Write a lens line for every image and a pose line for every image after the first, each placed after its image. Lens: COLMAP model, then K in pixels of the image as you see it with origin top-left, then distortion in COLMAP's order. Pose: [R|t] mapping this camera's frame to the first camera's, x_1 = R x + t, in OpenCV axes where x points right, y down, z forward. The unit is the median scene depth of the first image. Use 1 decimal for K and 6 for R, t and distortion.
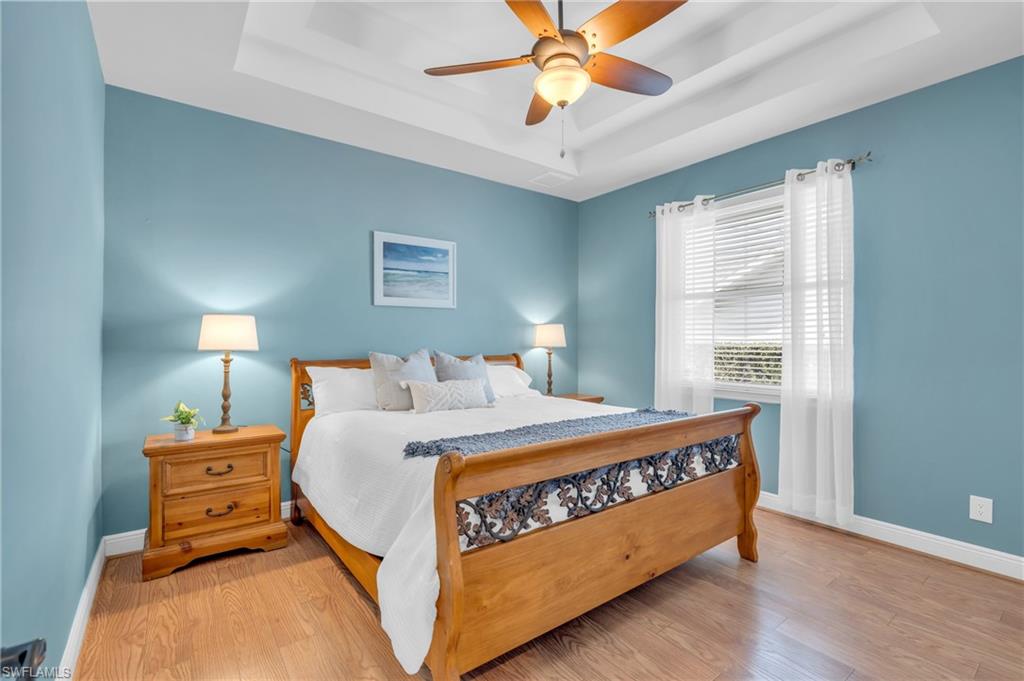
lens RADIAL K [[459.7, 0, 512.0], [0, 459.7, 340.5], [0, 0, 1]] dist [-0.000509, 0.000279]
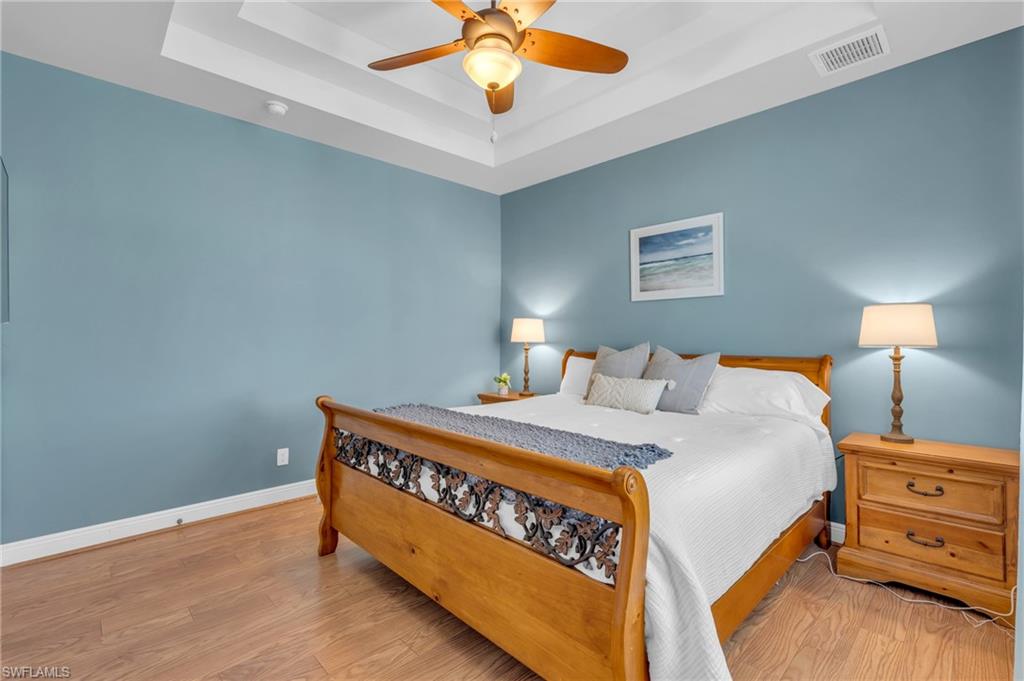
lens RADIAL K [[458.8, 0, 512.0], [0, 458.8, 340.5], [0, 0, 1]] dist [0.011705, 0.000246]
pose [[0.134606, 0.009351, -0.990855, 0.664227], [0.000734, 0.999954, 0.009537, 0.001444], [0.990899, -0.002011, 0.134593, 0.564437]]
